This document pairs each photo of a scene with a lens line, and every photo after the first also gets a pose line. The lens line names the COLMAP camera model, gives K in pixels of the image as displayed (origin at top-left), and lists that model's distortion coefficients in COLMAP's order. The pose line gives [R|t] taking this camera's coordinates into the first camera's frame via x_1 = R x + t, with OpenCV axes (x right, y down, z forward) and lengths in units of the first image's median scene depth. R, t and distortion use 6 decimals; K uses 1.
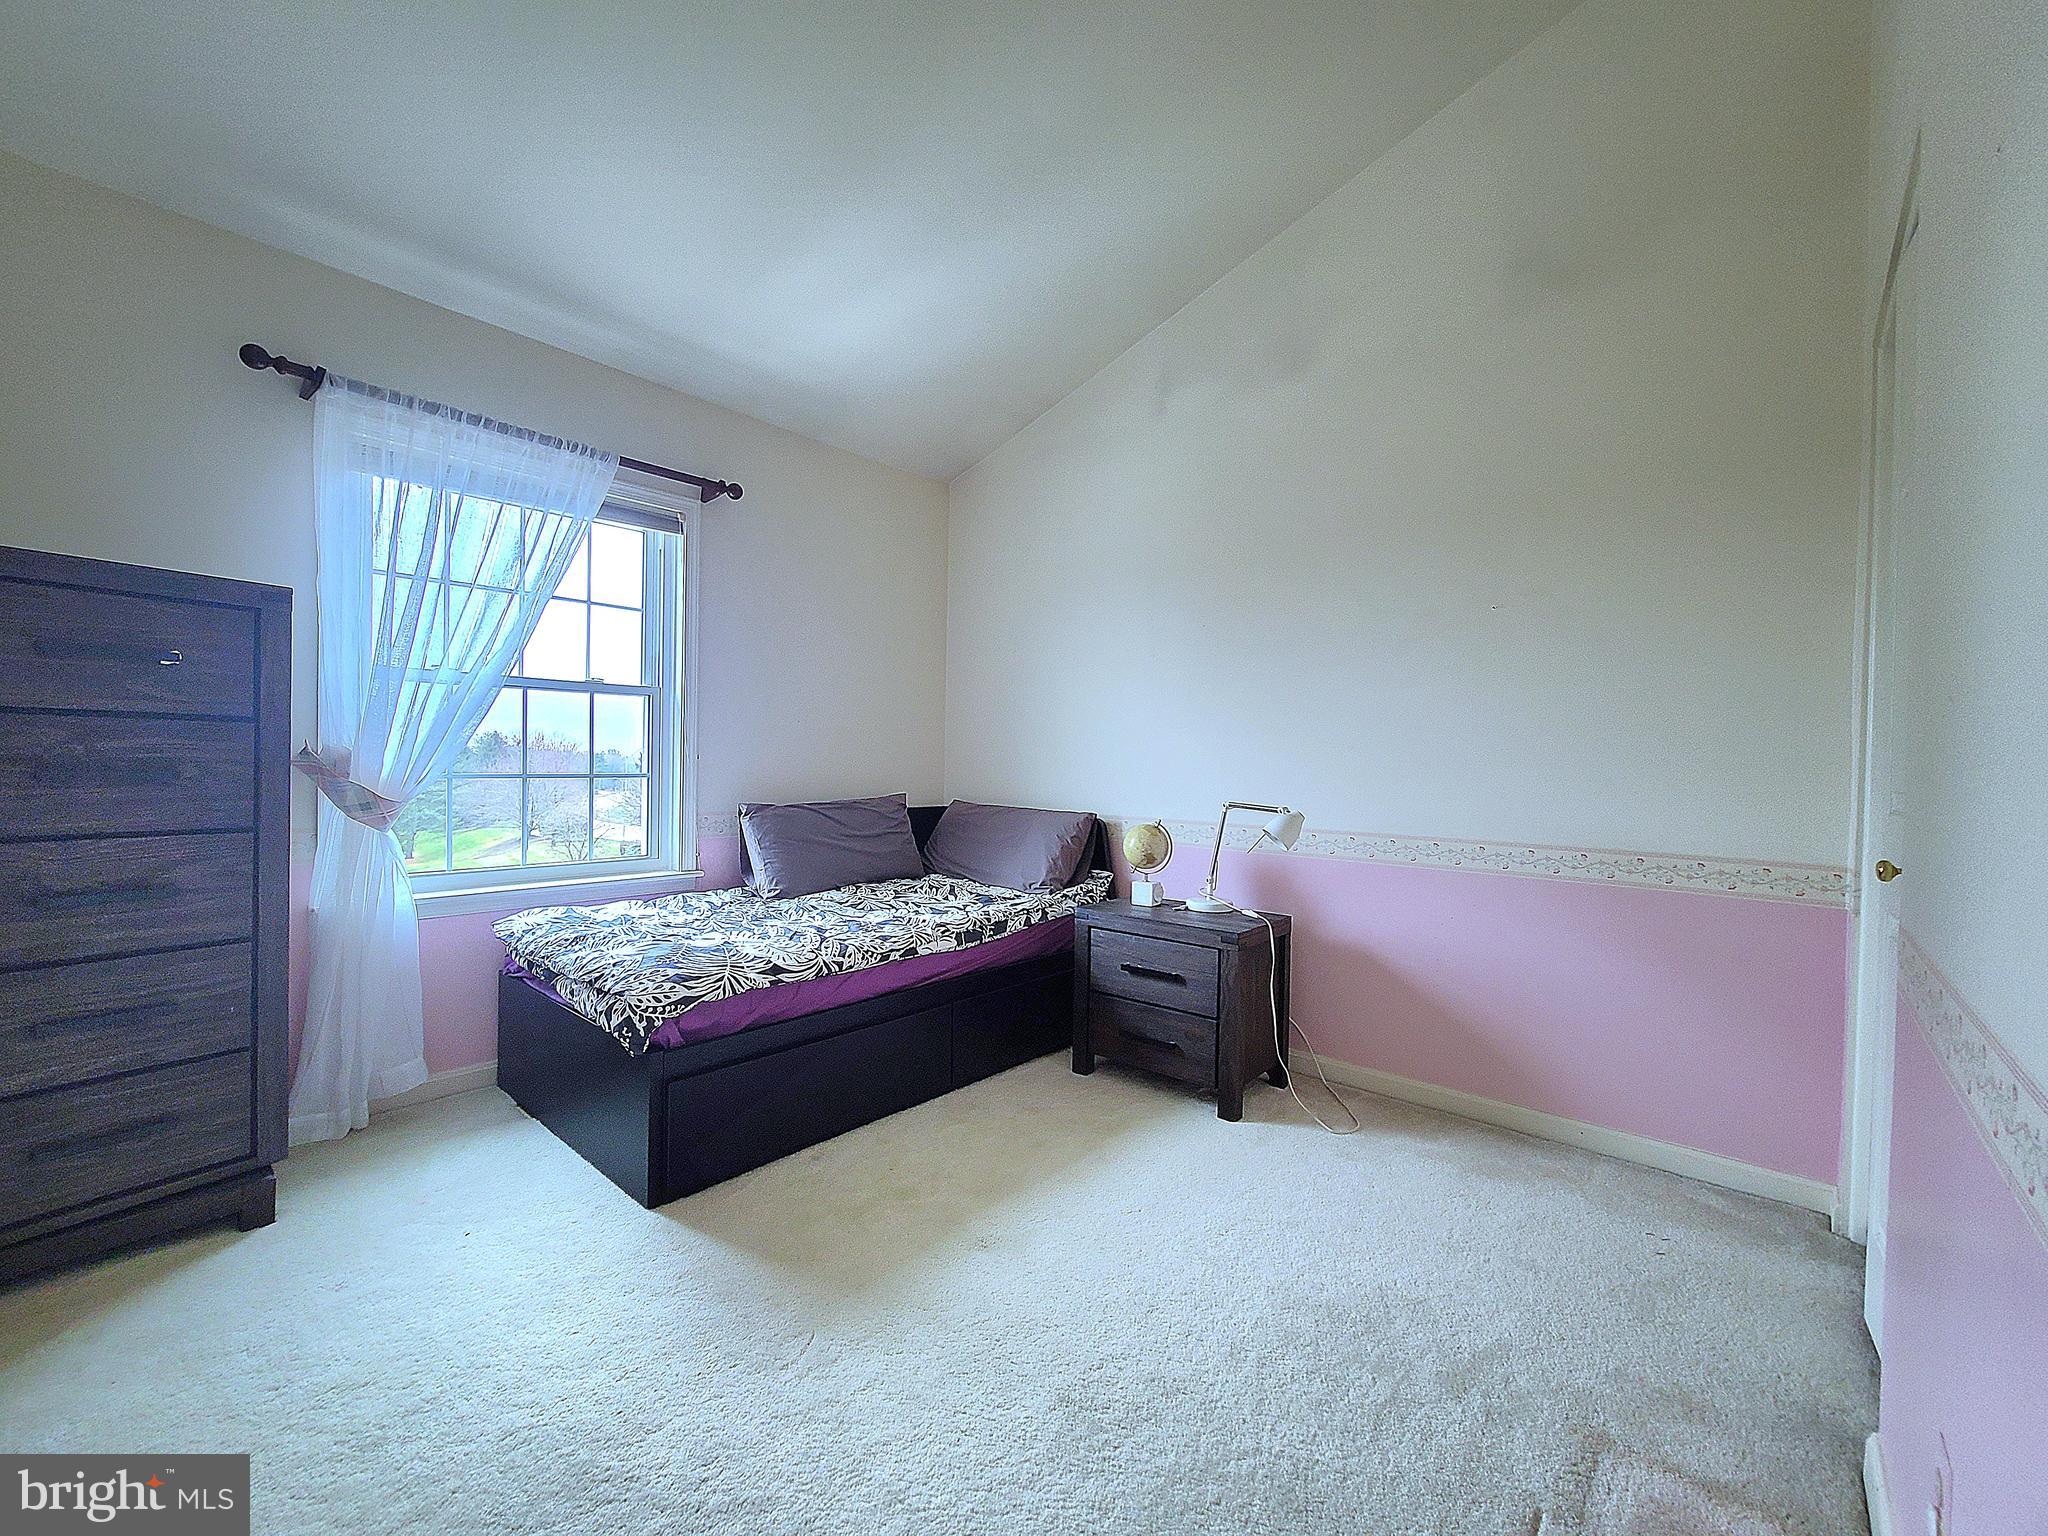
lens RADIAL K [[834.1, 0, 1013.6], [0, 834.1, 763.6], [0, 0, 1]] dist [-0.007164, 0.000406]
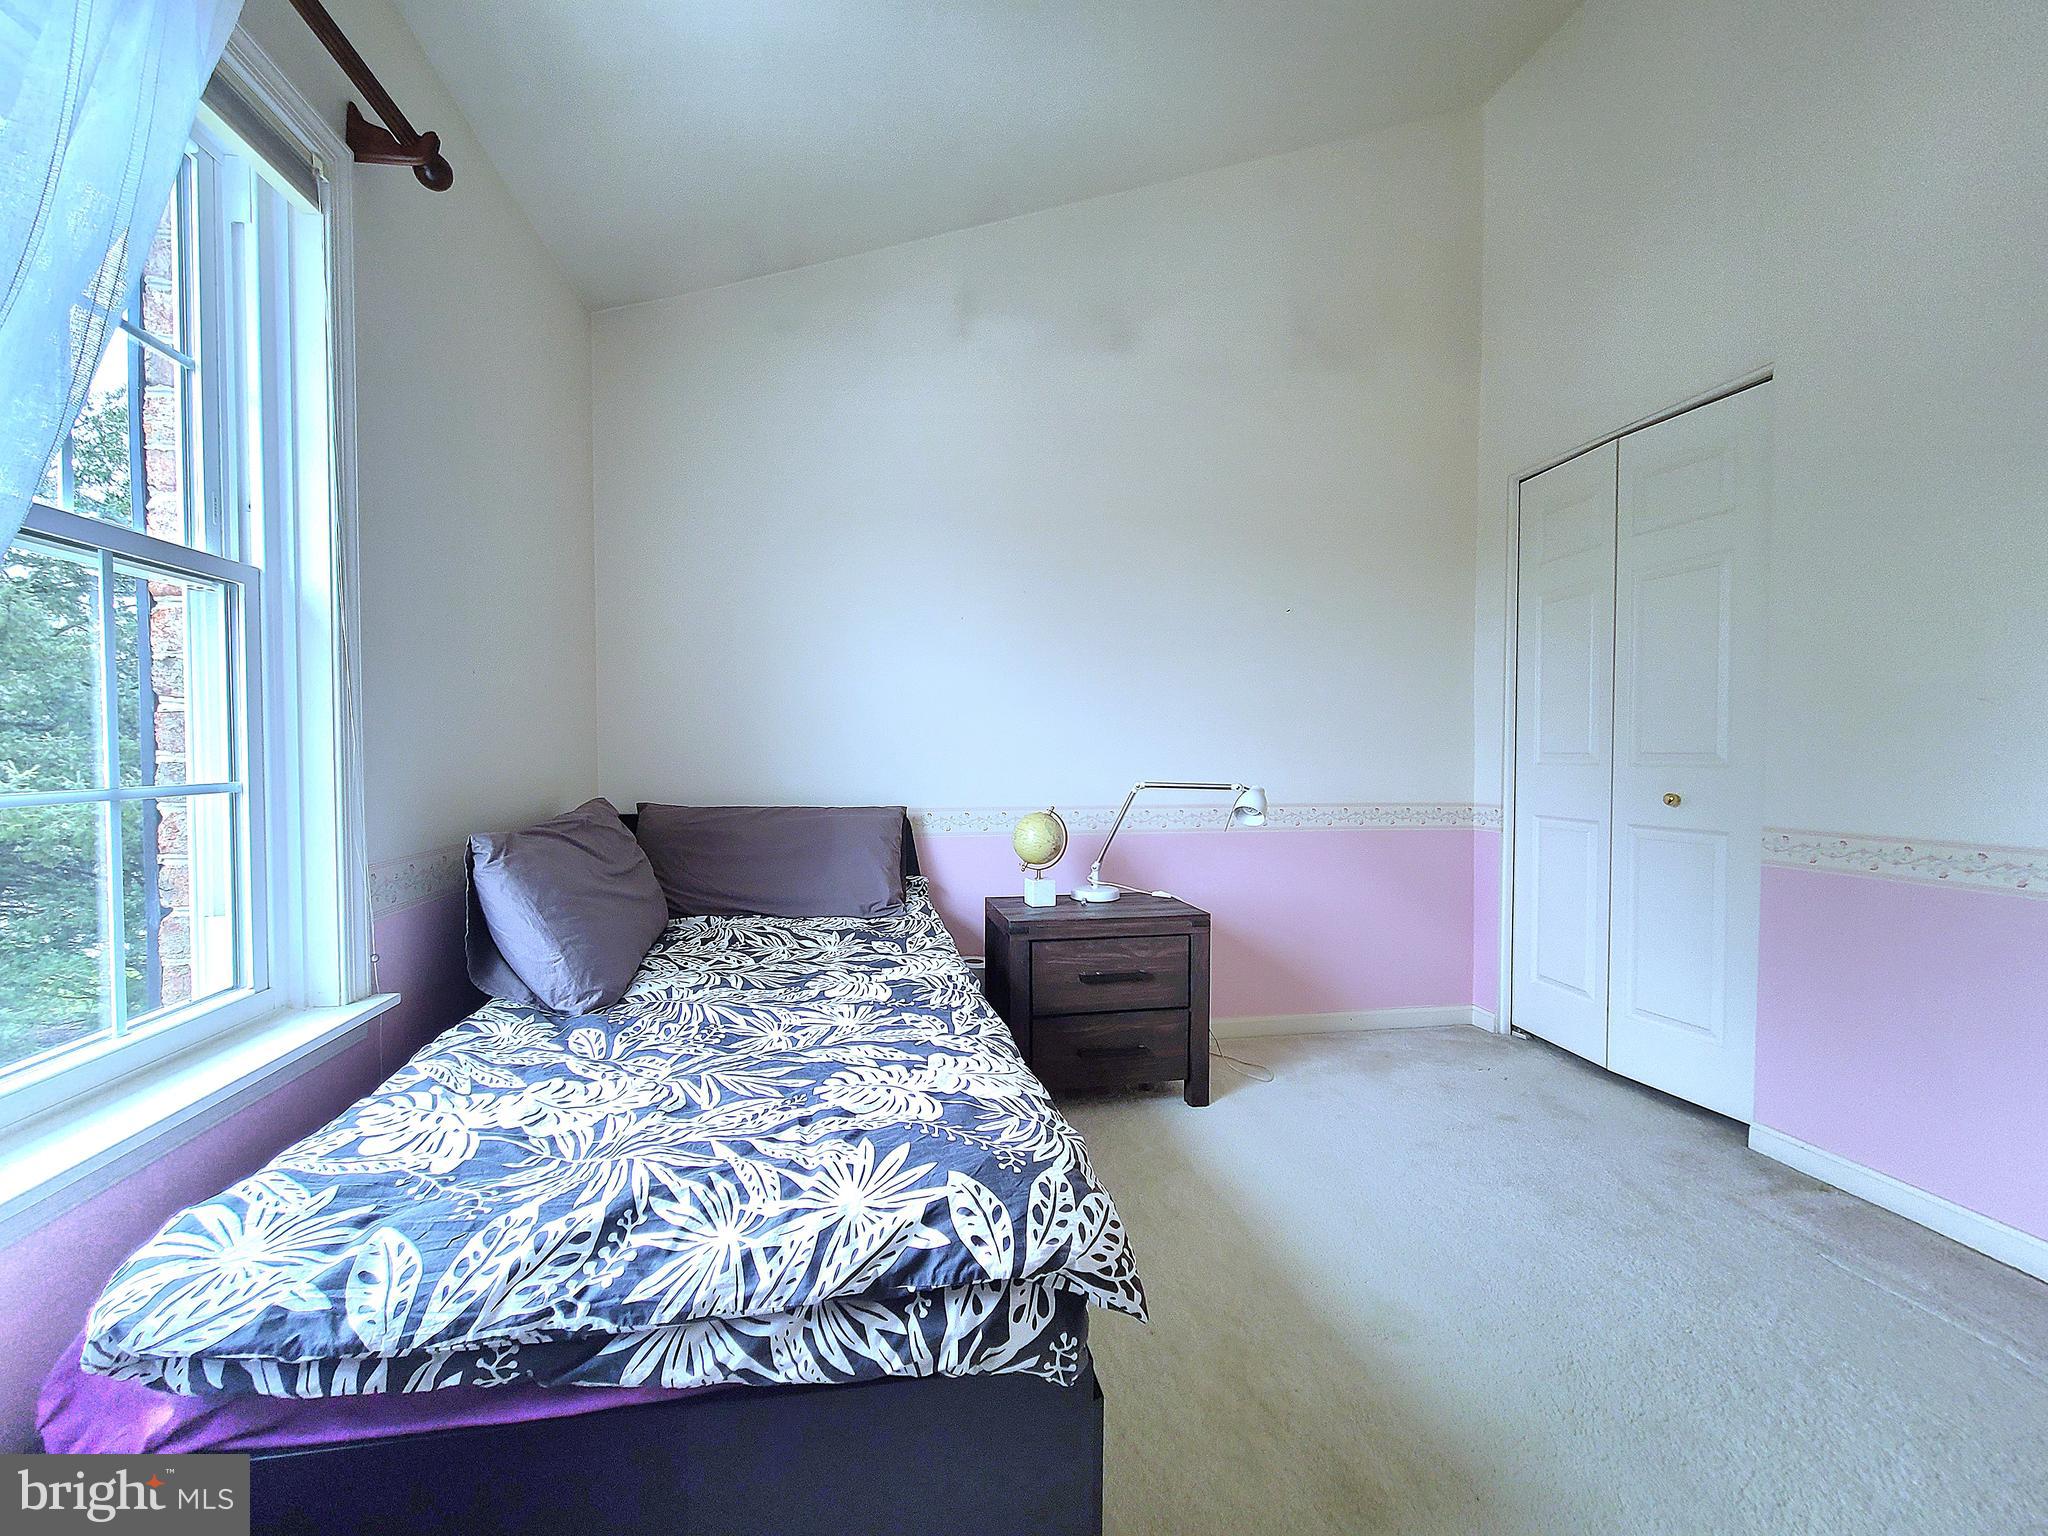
lens RADIAL K [[834.1, 0, 1016.5], [0, 834.1, 760.8], [0, 0, 1]] dist [-0.007164, 0.000406]
pose [[0.640454, -0.032210, 0.767321, -0.633247], [0.011387, 0.999409, 0.032448, -0.013131], [-0.767912, -0.012044, 0.640442, 0.552639]]
